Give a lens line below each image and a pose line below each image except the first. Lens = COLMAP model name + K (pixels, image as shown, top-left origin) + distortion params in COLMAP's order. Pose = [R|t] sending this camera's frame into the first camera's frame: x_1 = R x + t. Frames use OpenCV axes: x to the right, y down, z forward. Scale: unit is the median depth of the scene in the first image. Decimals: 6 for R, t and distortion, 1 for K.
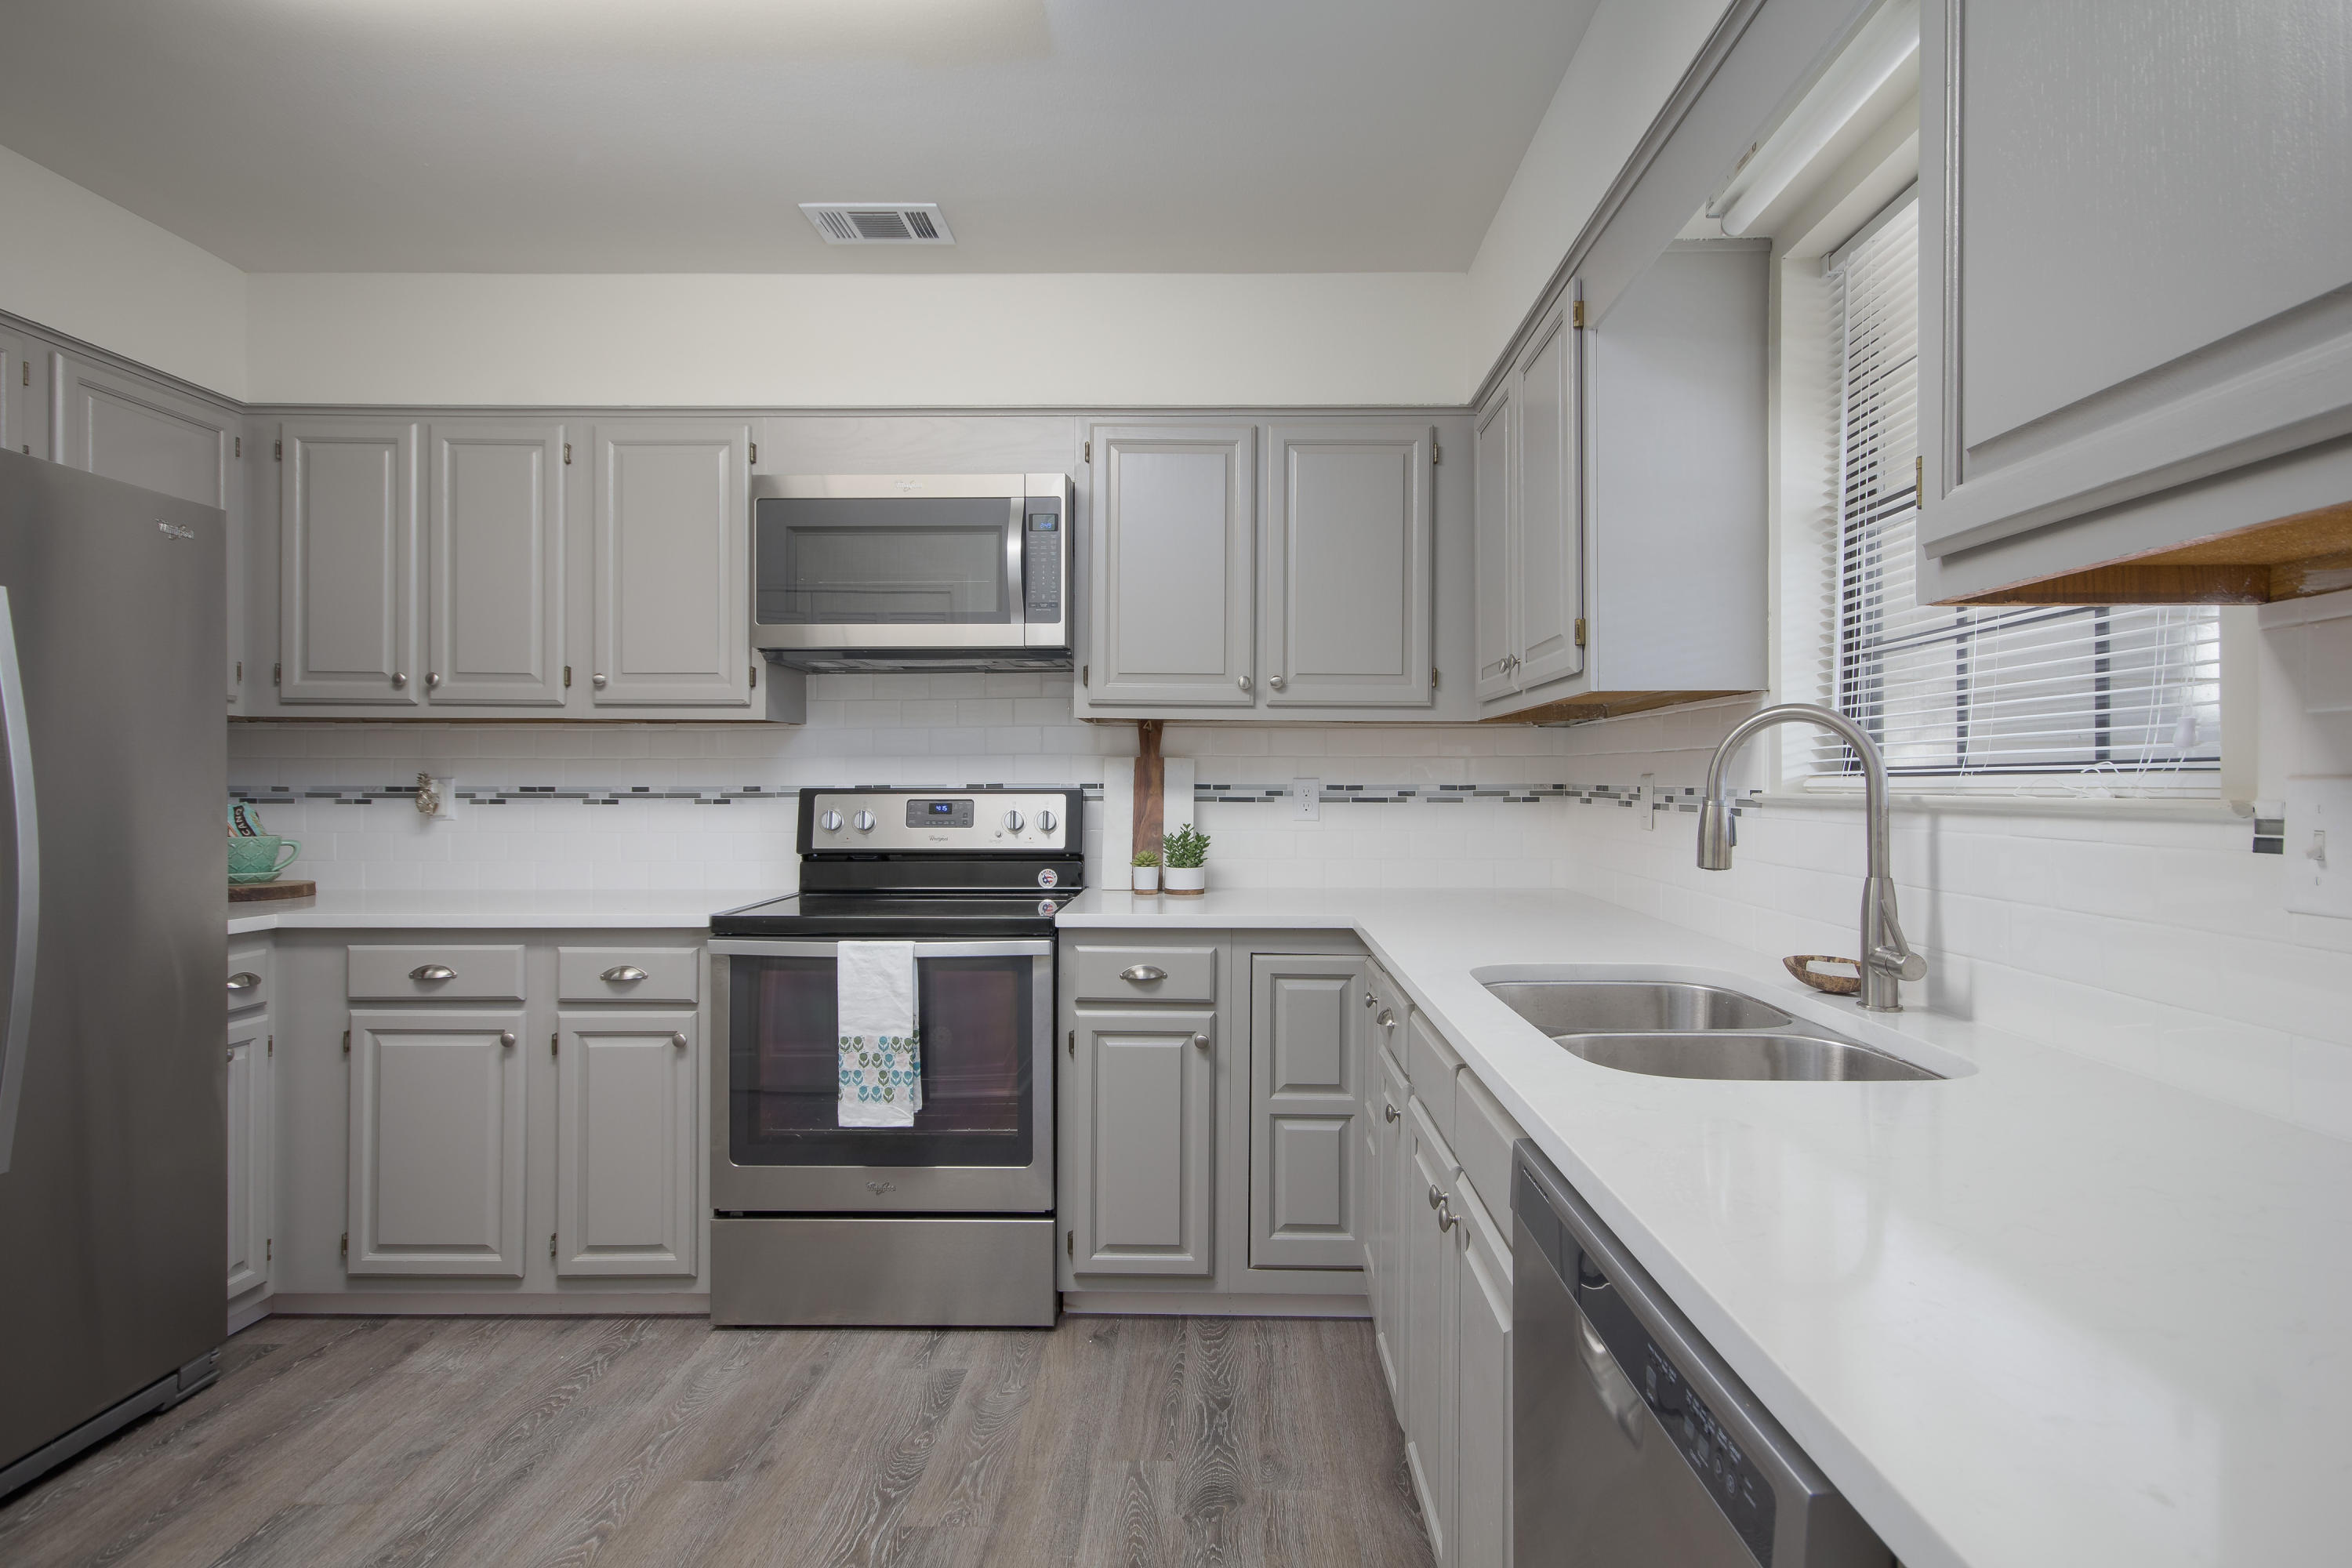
lens RADIAL K [[1178.1, 0, 1189.9], [0, 1178.1, 785.5], [0, 0, 1]] dist [0.001792, 0.000107]
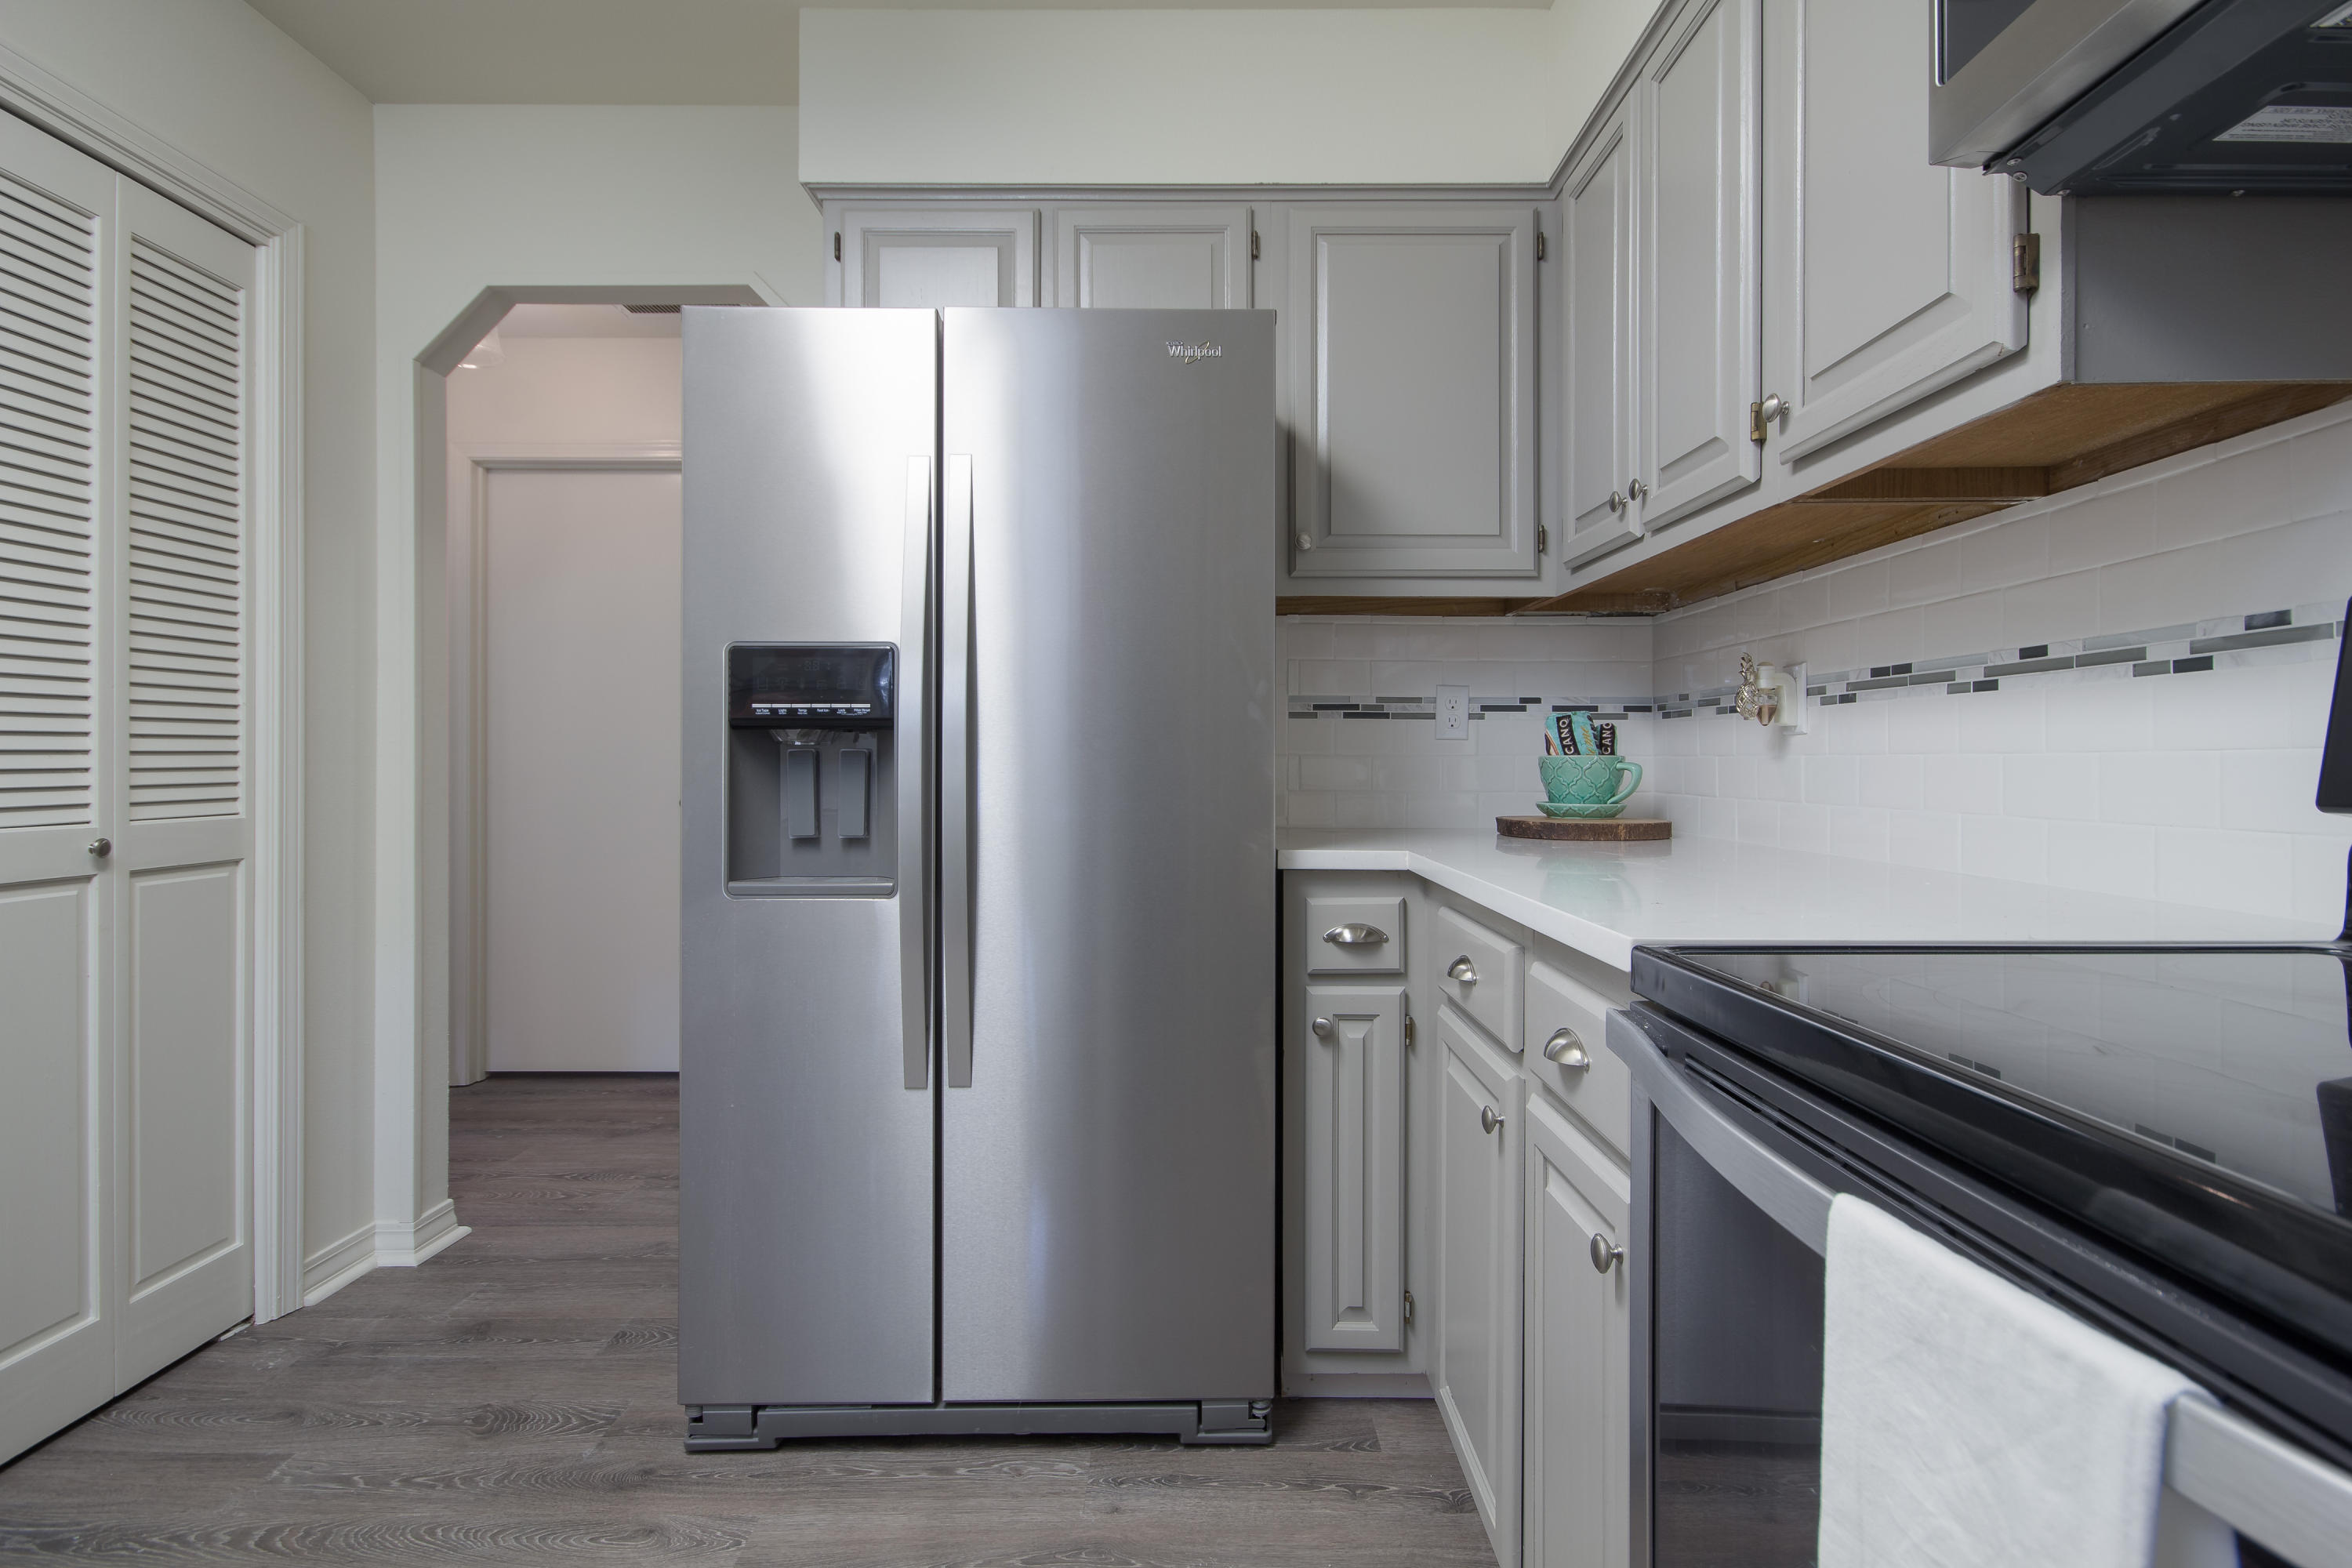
lens RADIAL K [[1178.1, 0, 1177.8], [0, 1178.1, 765.6], [0, 0, 1]] dist [0.001792, 0.000107]
pose [[0.023099, 0.005868, -0.999716, -0.043920], [0.002717, 0.999979, 0.005932, 0.041683], [0.999729, -0.002853, 0.023083, 0.684780]]
